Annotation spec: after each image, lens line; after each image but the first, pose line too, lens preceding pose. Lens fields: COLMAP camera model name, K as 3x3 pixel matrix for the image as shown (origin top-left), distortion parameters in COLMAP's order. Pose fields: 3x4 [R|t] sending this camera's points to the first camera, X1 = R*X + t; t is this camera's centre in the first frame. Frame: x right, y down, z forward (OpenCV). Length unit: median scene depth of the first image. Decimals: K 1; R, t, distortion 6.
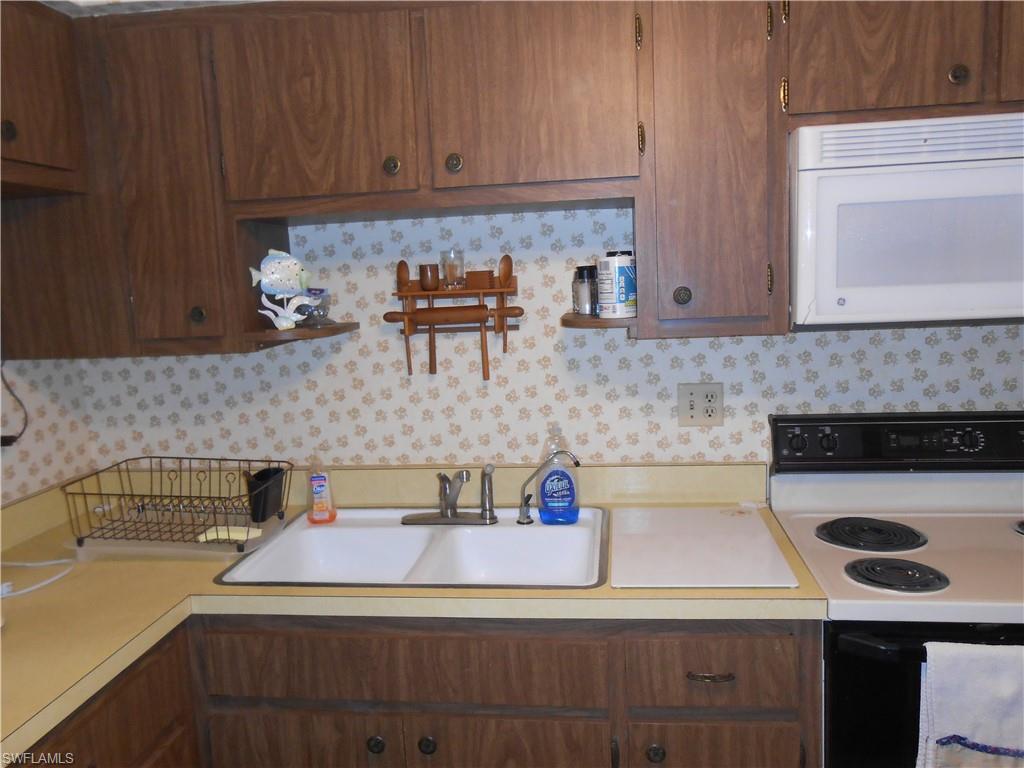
lens RADIAL K [[807.0, 0, 511.7], [0, 807.0, 386.0], [0, 0, 1]] dist [-0.031599, 0.063986]
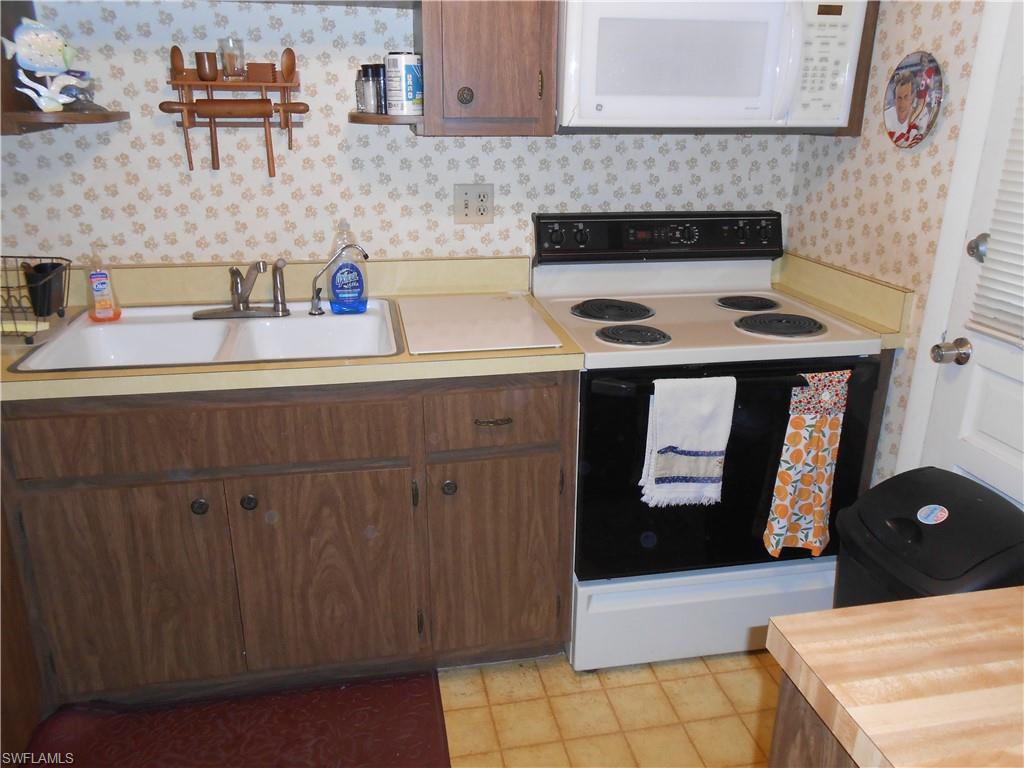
lens RADIAL K [[807.0, 0, 511.9], [0, 807.0, 385.8], [0, 0, 1]] dist [-0.031599, 0.063986]
pose [[0.948817, -0.053663, 0.311235, -0.080133], [-0.009436, 0.980202, 0.197774, 0.051514], [-0.315686, -0.190588, 0.929526, -0.103057]]
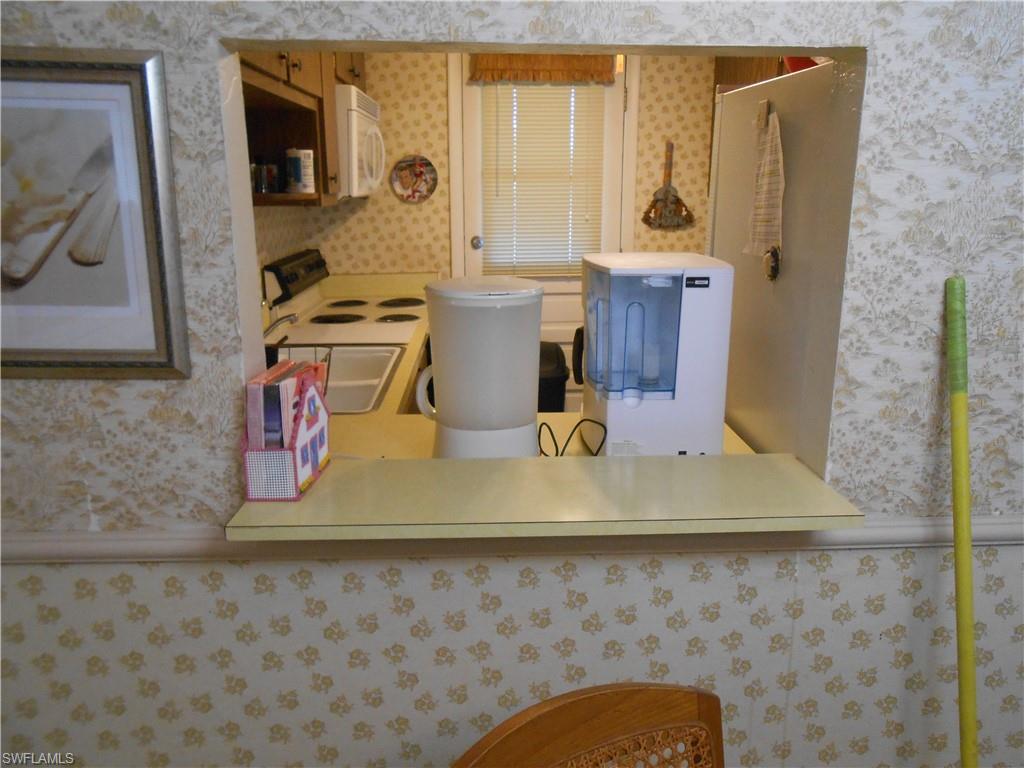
lens RADIAL K [[807.0, 0, 512.5], [0, 807.0, 382.5], [0, 0, 1]] dist [-0.031599, 0.063986]
pose [[-0.166256, -0.197851, 0.966030, -1.287570], [0.140799, 0.964863, 0.221844, -0.022336], [-0.975979, 0.172899, -0.132557, 0.821238]]
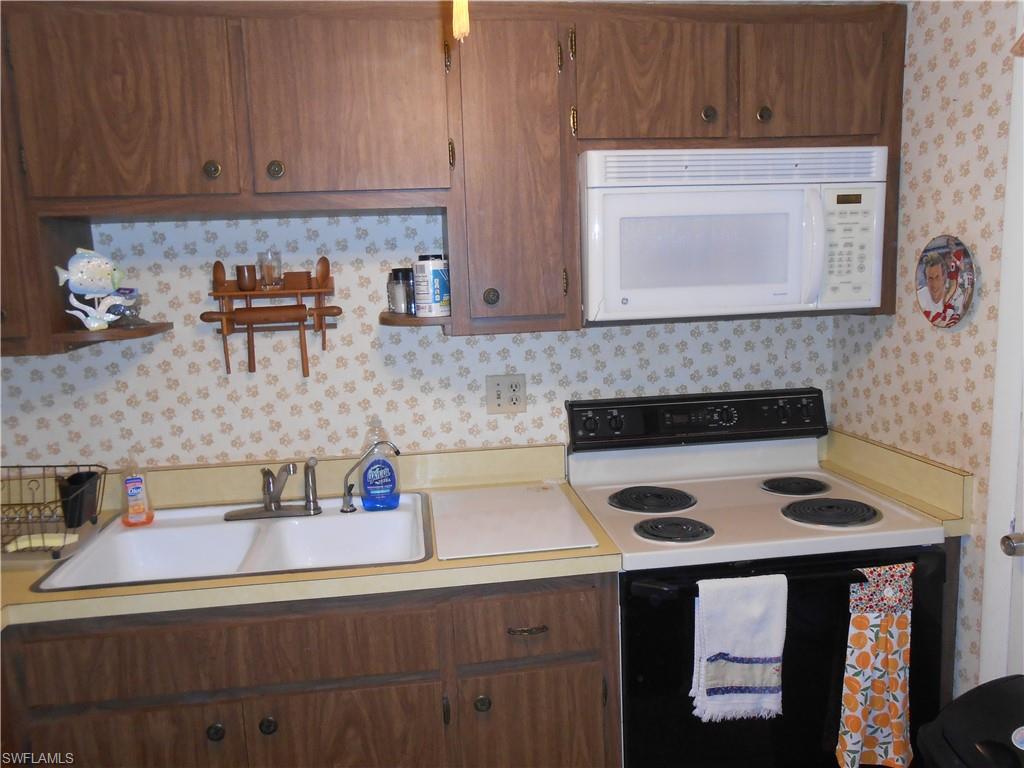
lens RADIAL K [[807.0, 0, 512.3], [0, 807.0, 385.1], [0, 0, 1]] dist [-0.031599, 0.063986]
pose [[0.965983, -0.027780, 0.257109, -0.045190], [0.027383, 0.999612, 0.005126, 0.005728], [-0.257152, 0.002089, 0.966369, -0.077581]]
